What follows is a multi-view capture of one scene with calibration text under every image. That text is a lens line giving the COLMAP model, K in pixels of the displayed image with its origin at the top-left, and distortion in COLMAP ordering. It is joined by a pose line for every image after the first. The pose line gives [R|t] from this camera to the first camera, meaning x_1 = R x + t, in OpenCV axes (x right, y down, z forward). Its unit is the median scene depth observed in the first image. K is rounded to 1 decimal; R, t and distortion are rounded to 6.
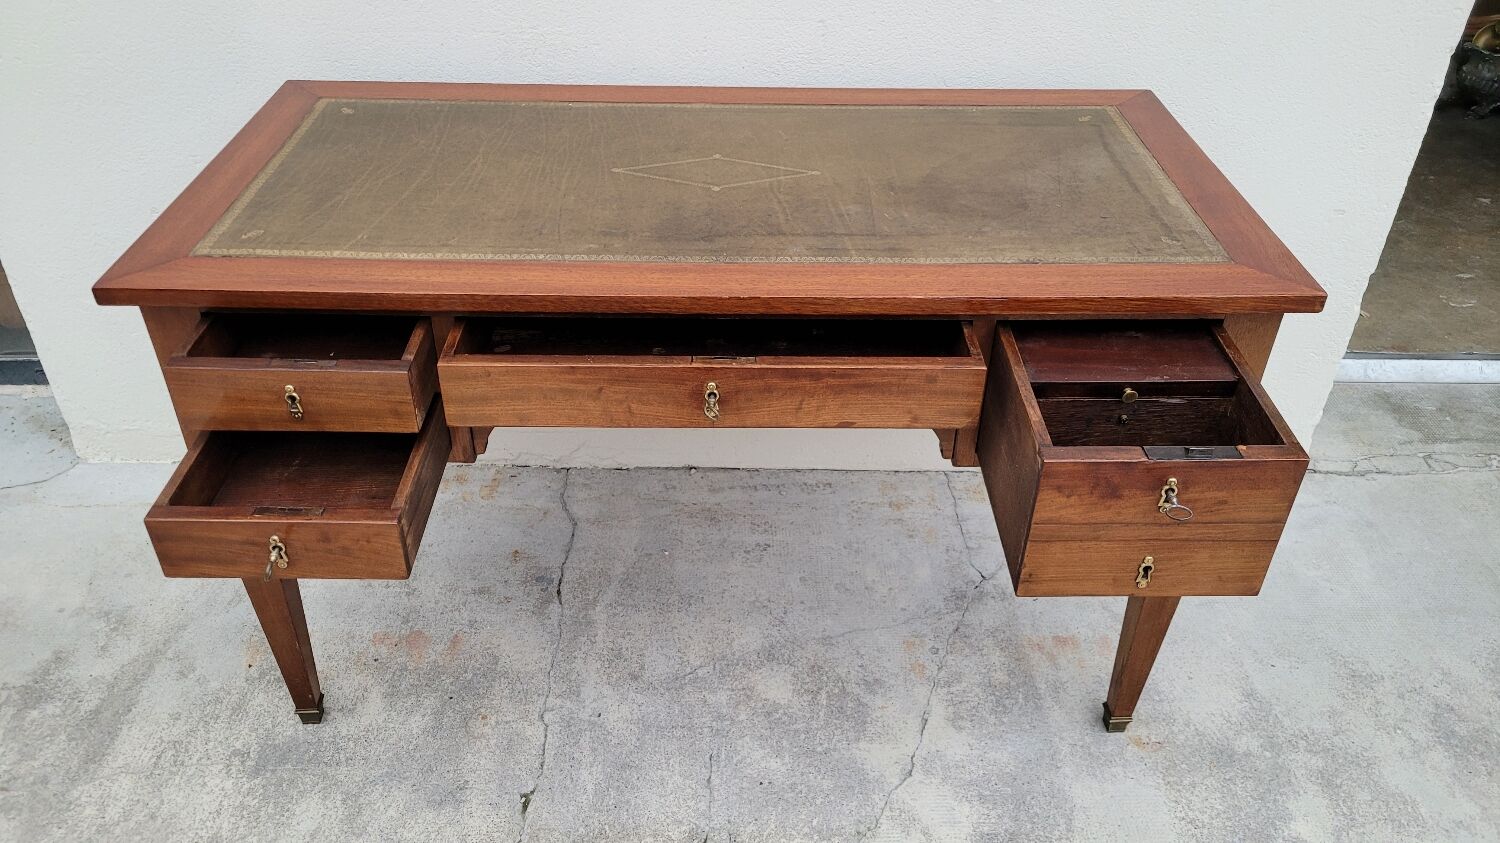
lens RADIAL K [[1133.0, 0, 738.1], [0, 1133.0, 417.0], [0, 0, 1]] dist [0.044083, -0.022766]
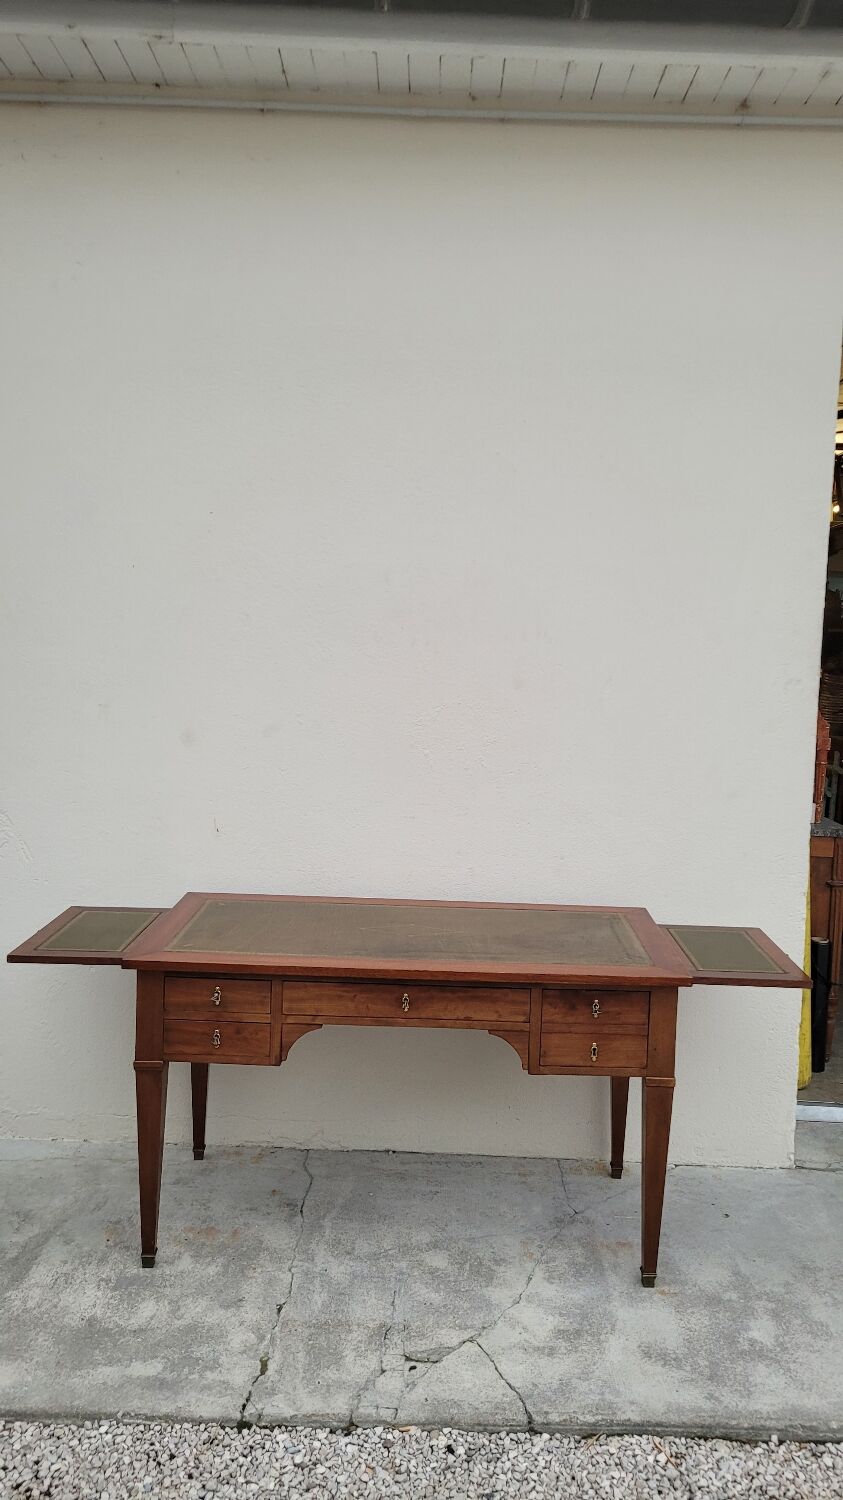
lens RADIAL K [[1133.0, 0, 438.4], [0, 1133.0, 717.6], [0, 0, 1]] dist [0.044083, -0.022766]
pose [[0.999684, 0.022126, -0.011933, 0.038288], [-0.025122, 0.861951, -0.506369, 0.412023], [-0.000918, 0.506508, 0.862235, -0.792927]]
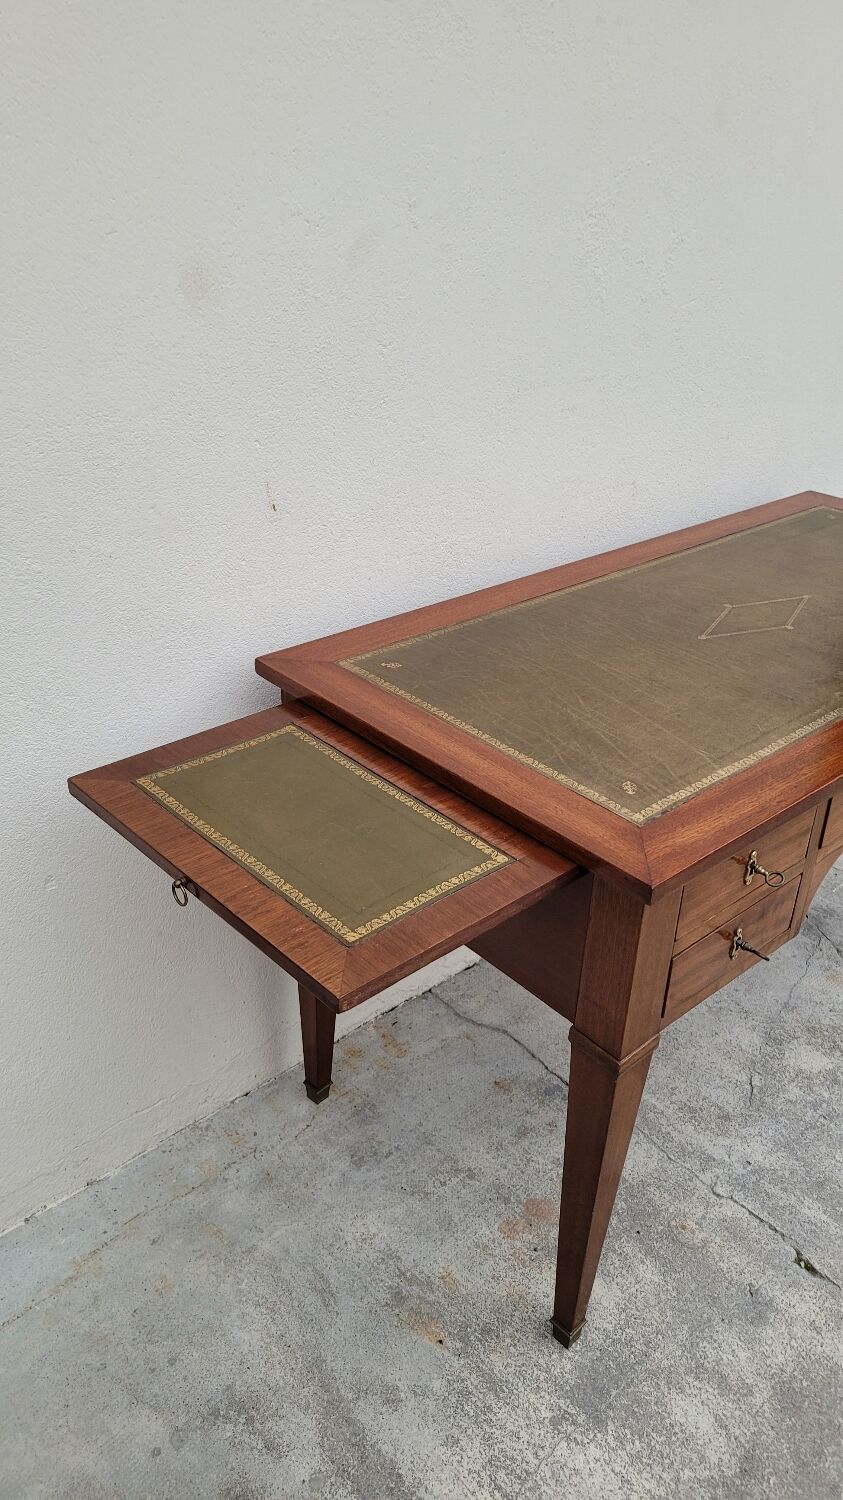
lens RADIAL K [[1133.0, 0, 425.8], [0, 1133.0, 738.0], [0, 0, 1]] dist [0.044083, -0.022766]
pose [[0.743049, -0.303035, 0.596697, -0.843633], [0.367415, 0.929940, 0.014743, -0.211917], [-0.559361, 0.208281, 0.802331, 0.277146]]
